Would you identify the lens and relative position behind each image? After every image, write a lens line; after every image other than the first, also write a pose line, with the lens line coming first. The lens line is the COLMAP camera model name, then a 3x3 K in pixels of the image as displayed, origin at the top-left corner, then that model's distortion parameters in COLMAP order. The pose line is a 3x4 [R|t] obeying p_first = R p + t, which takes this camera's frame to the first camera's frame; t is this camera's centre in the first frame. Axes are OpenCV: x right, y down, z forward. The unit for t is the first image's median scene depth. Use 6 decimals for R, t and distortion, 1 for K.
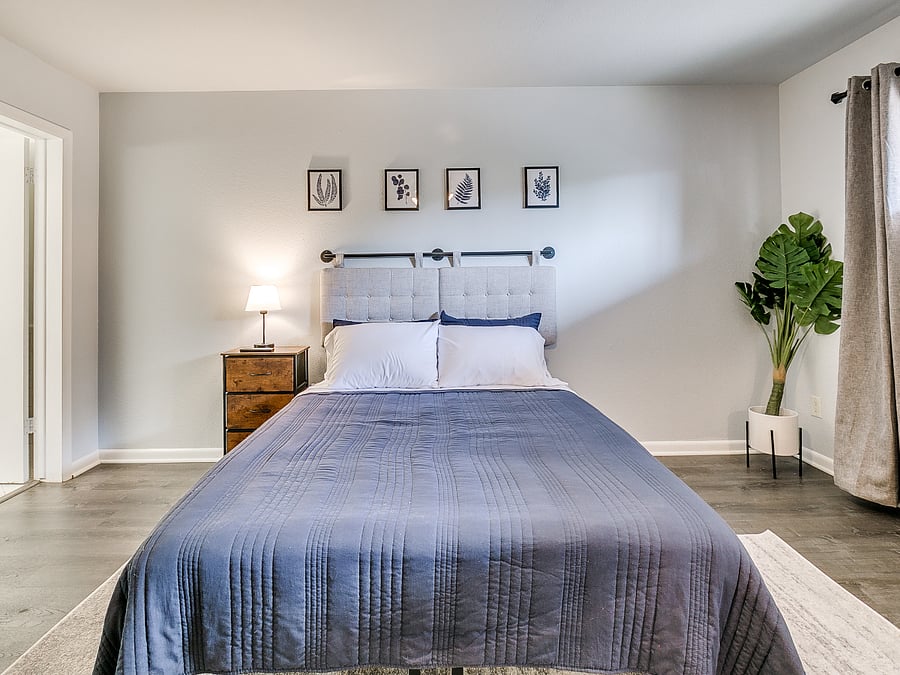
lens RADIAL K [[499.4, 0, 478.0], [0, 499.4, 267.4], [0, 0, 1]] dist [-0.006369, 0.000395]
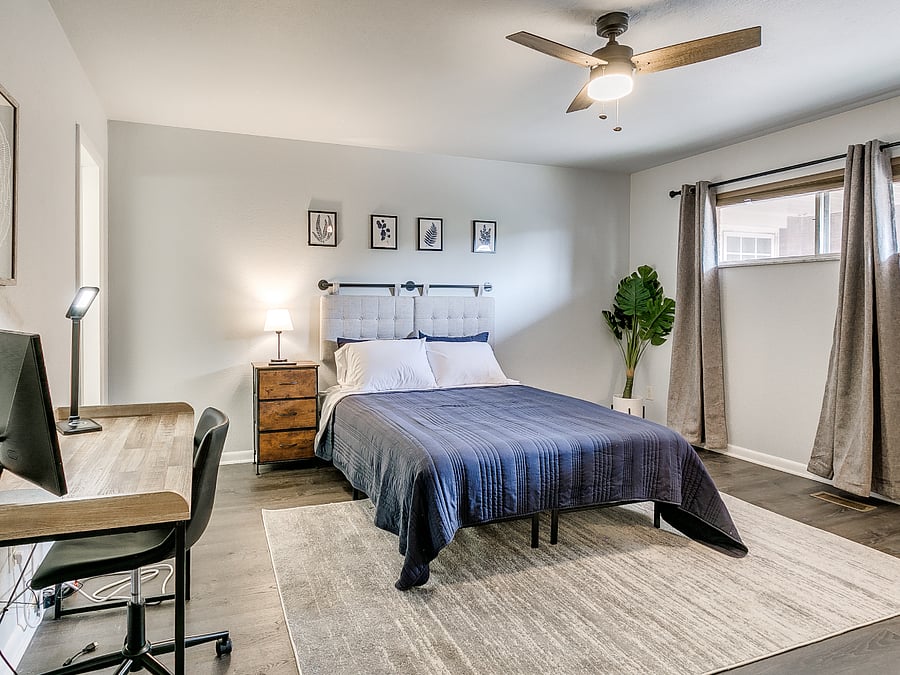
lens RADIAL K [[499.4, 0, 470.7], [0, 499.4, 304.9], [0, 0, 1]] dist [-0.006369, 0.000395]
pose [[0.933506, 0.016403, 0.358187, -0.408149], [-0.026974, 0.999335, 0.024535, -0.013602], [-0.357547, -0.032566, 0.933327, -0.235649]]
